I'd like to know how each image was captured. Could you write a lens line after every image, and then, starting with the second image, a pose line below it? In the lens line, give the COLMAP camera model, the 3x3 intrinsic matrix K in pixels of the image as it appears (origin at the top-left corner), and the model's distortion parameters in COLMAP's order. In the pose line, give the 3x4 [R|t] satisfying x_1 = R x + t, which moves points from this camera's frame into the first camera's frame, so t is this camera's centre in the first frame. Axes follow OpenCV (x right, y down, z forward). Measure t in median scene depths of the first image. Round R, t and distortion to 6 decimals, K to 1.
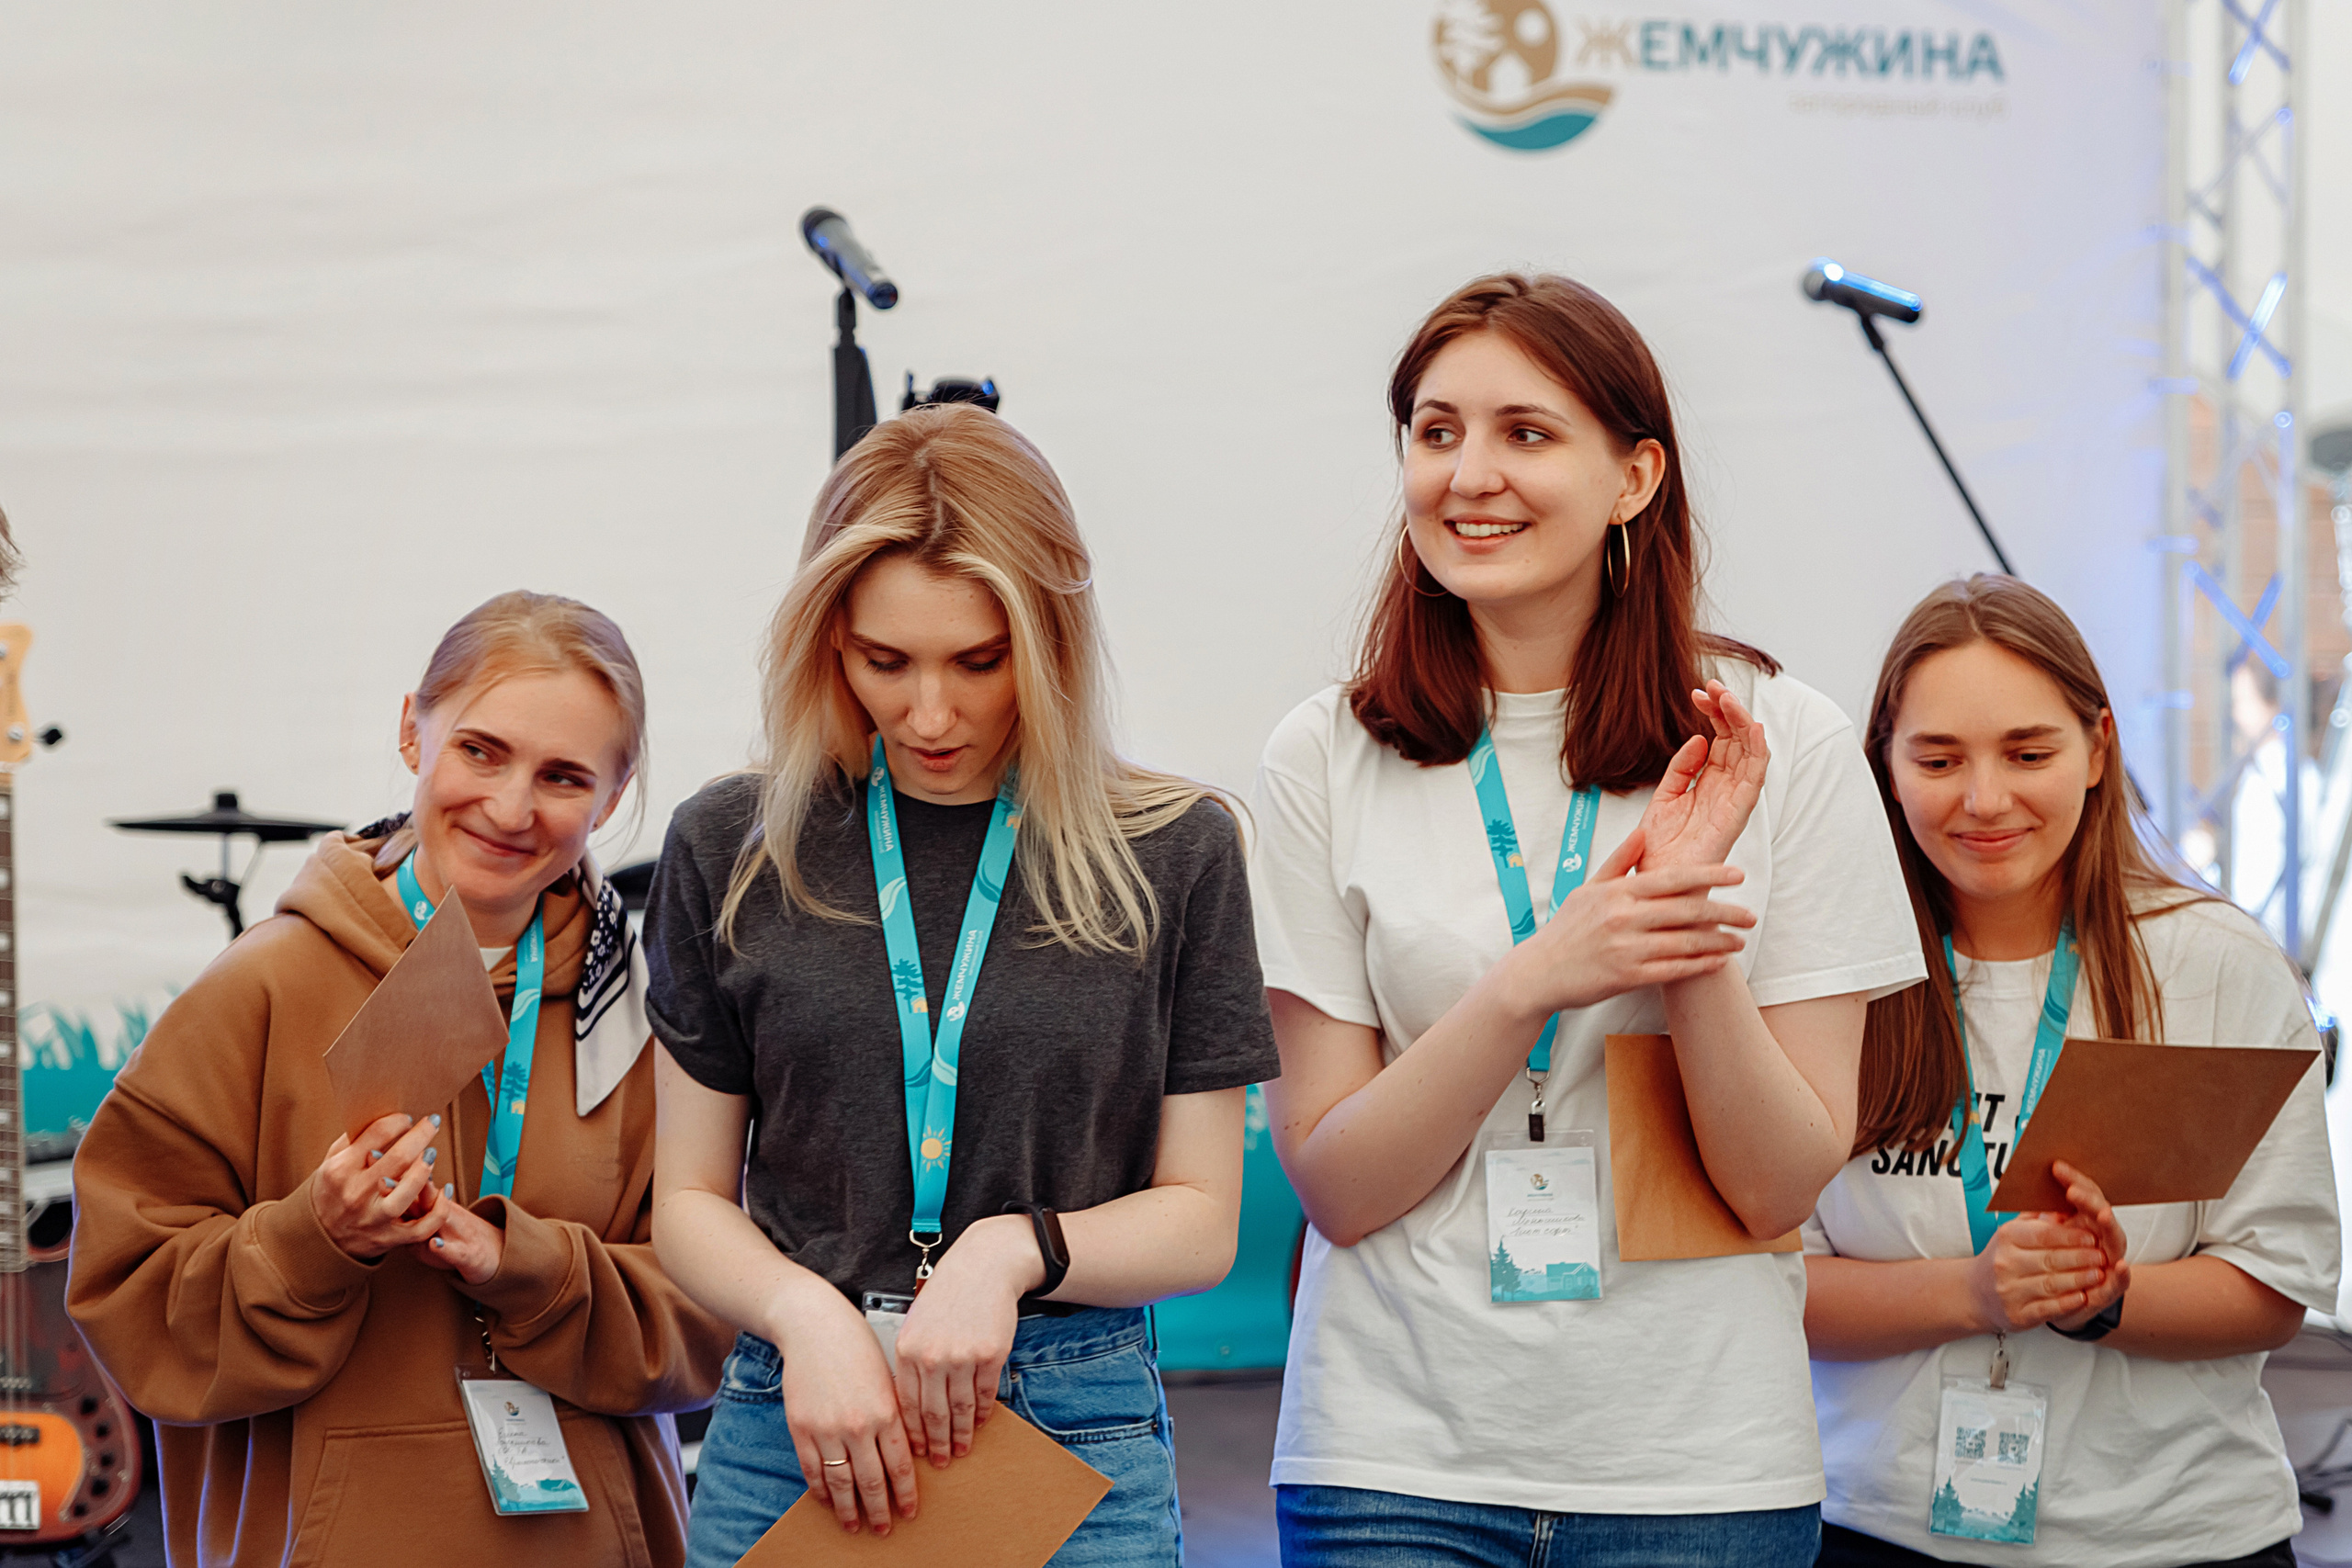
lens RADIAL K [[5498.8, 0, 1189.2], [0, 5498.8, 764.3], [0, 0, 1]] dist [0.087464, 0.000000]
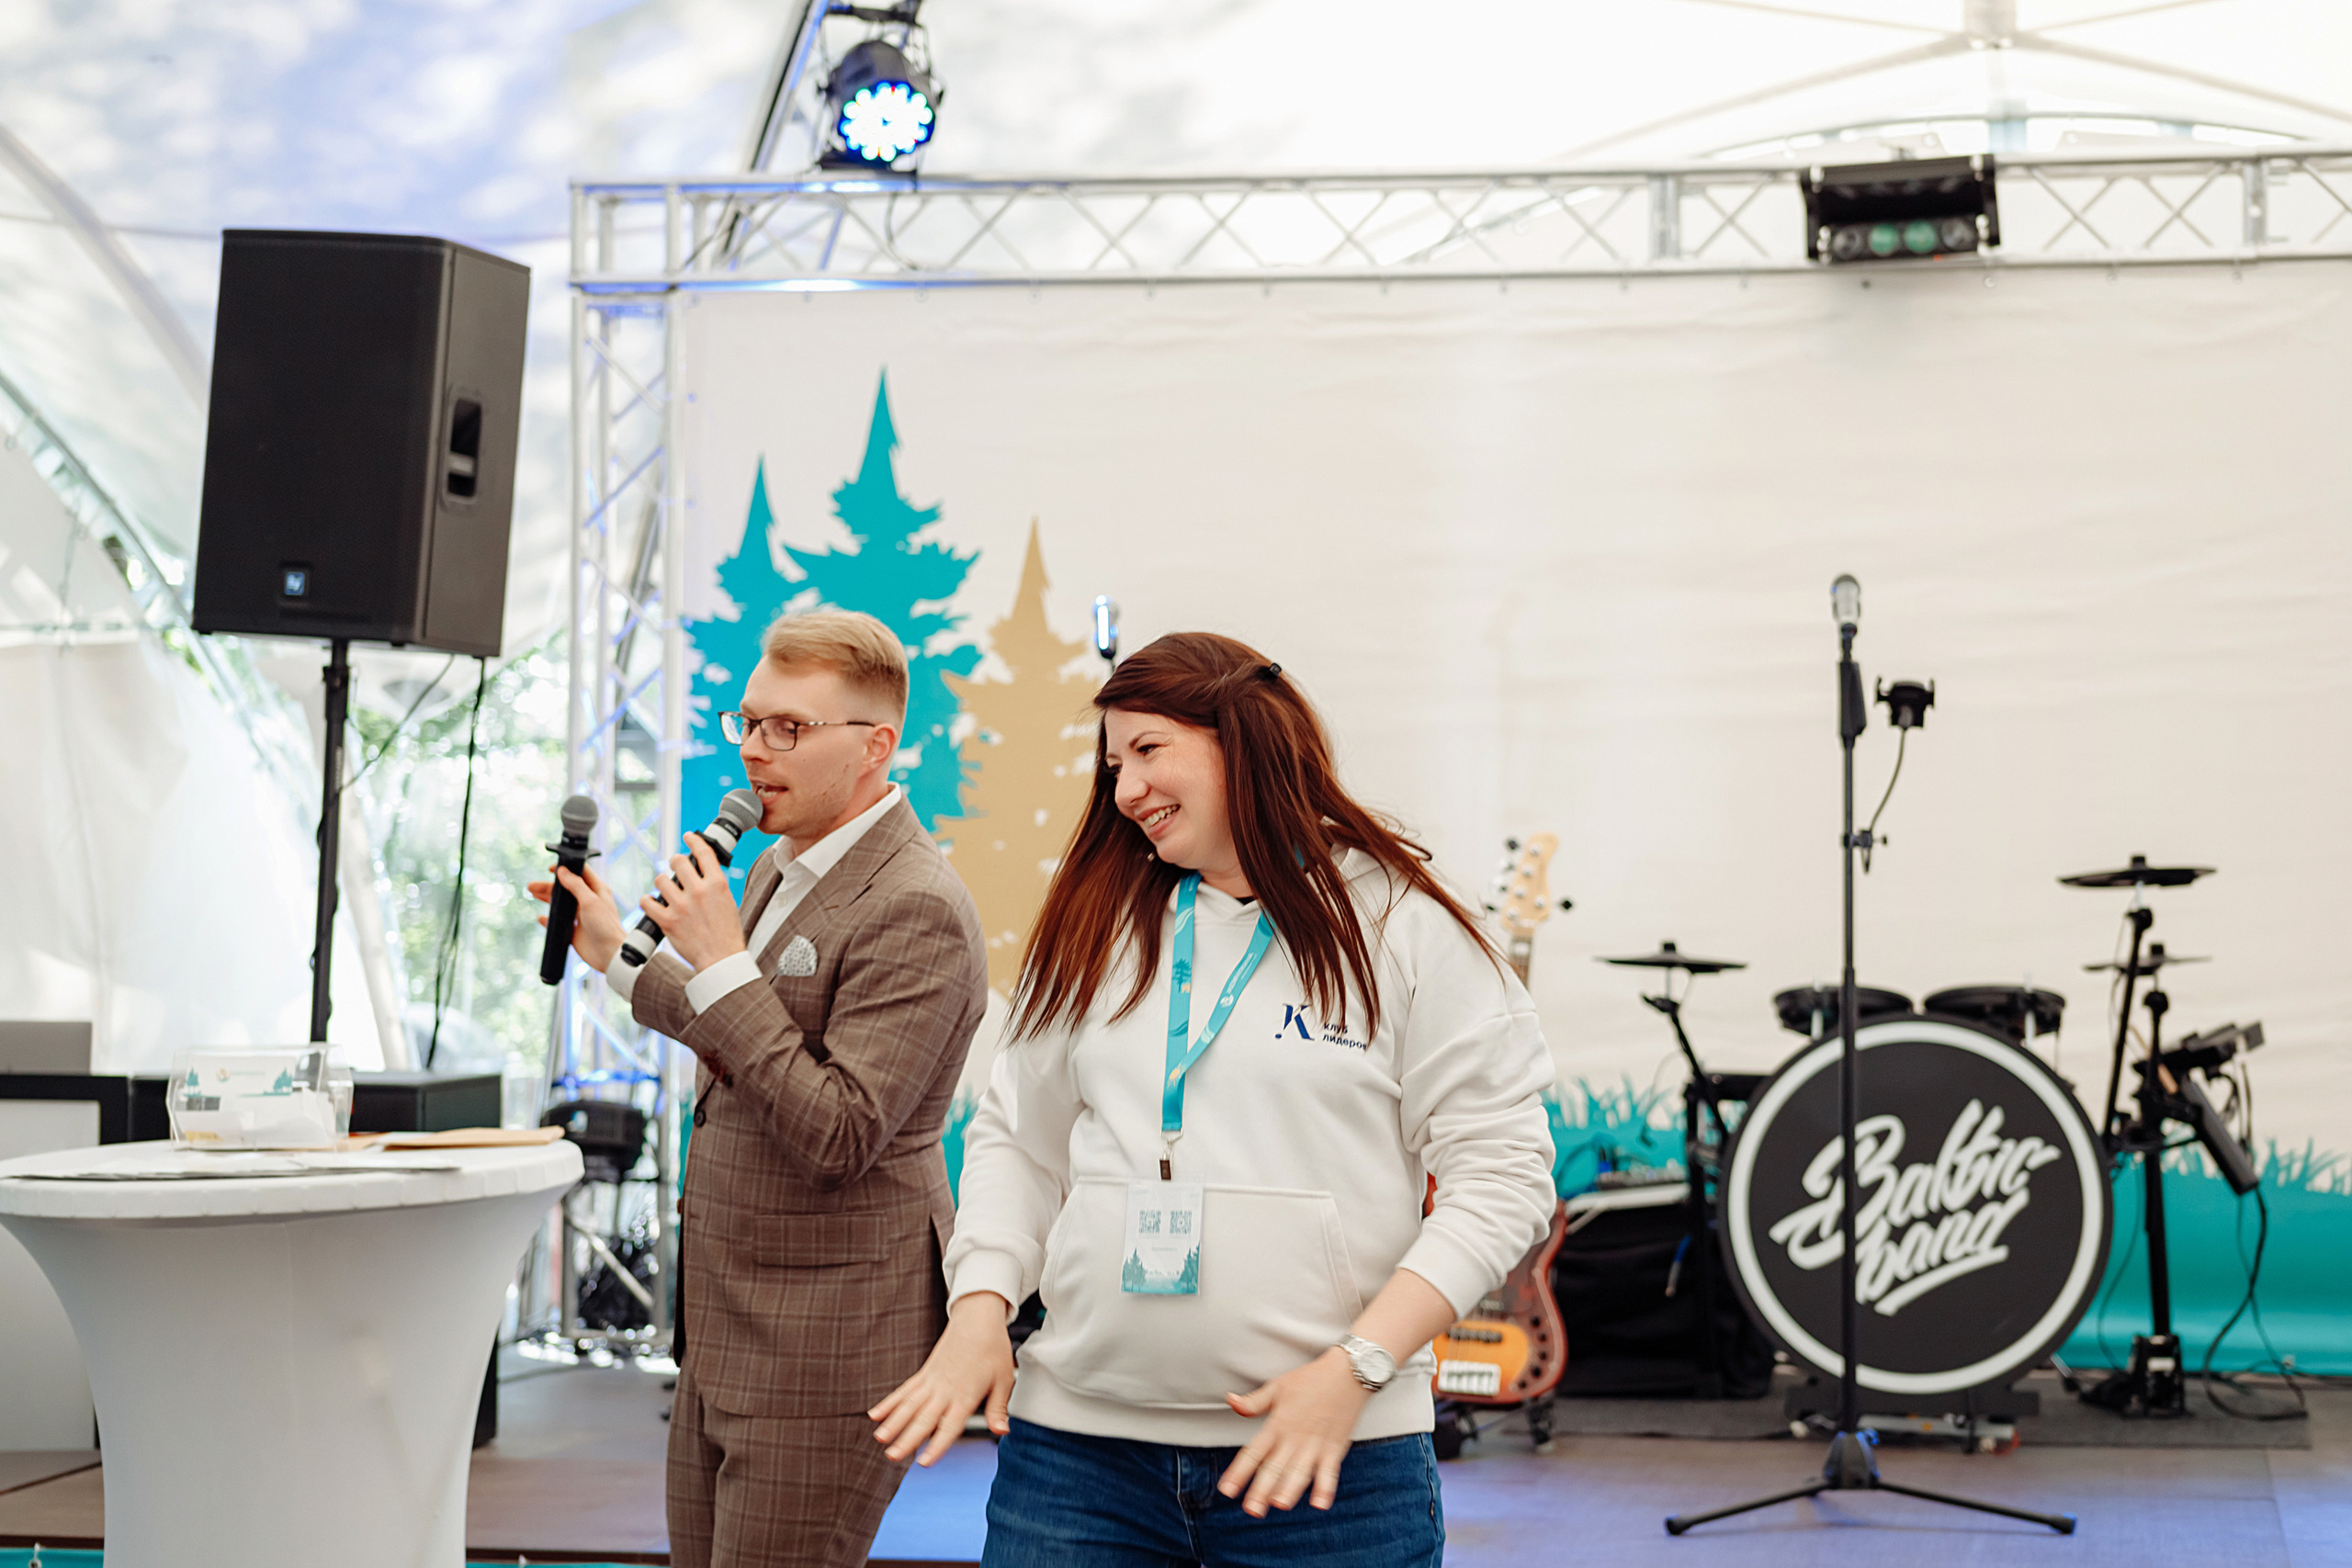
lens RADIAL K [[5175.3, 0, 1181.6], [0, 5175.3, 788.3], [0, 0, 1]] dist [0.016268, 0.000000]
pose [[0.879416, -0.007087, -0.476001, 0.398443], [-0.008573, 0.999491, -0.030720, 0.007898], [0.475977, 0.031097, 0.878908, -0.348288]]
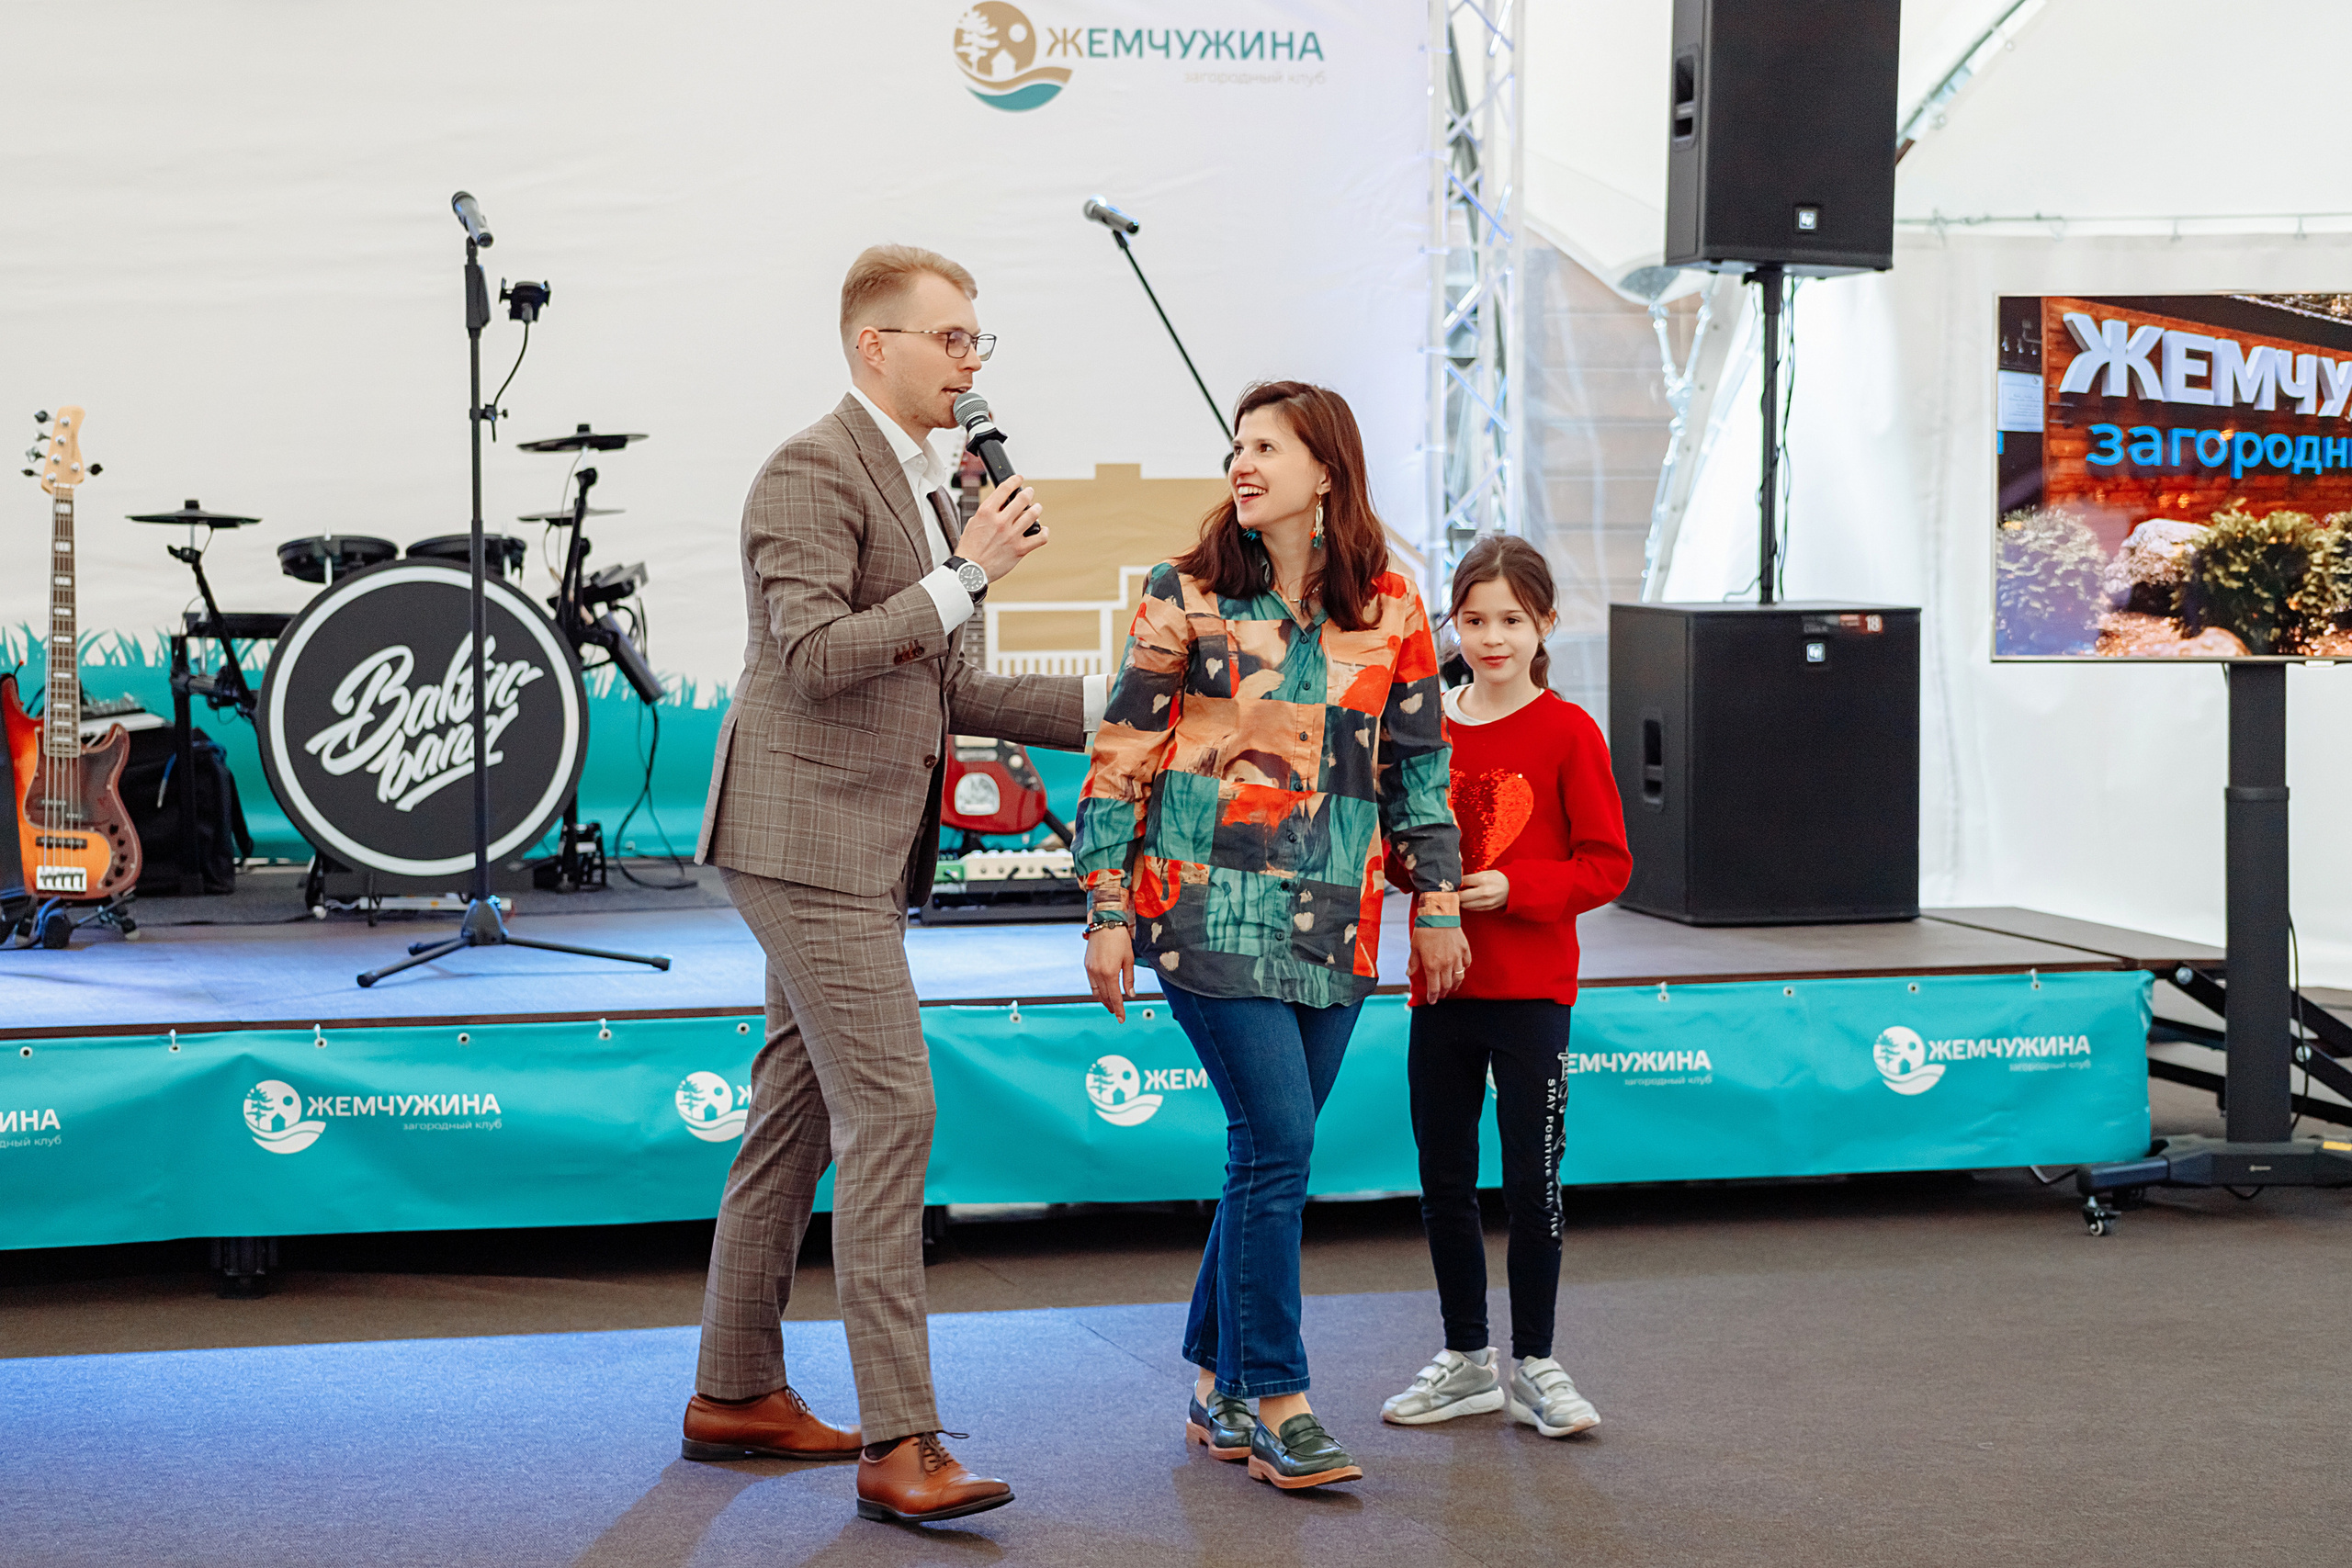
lens RADIAL K [[5175.3, 0, 1166.0], [0, 5175.3, 782.8], [0, 0, 1]] dist [0.016268, 0.000000]
pose [[0.999335, -0.001468, -0.036428, 0.204111], [0.003356, 0.998650, 0.051841, 0.010636], [0.036303, -0.051929, 0.997991, -0.678648]]
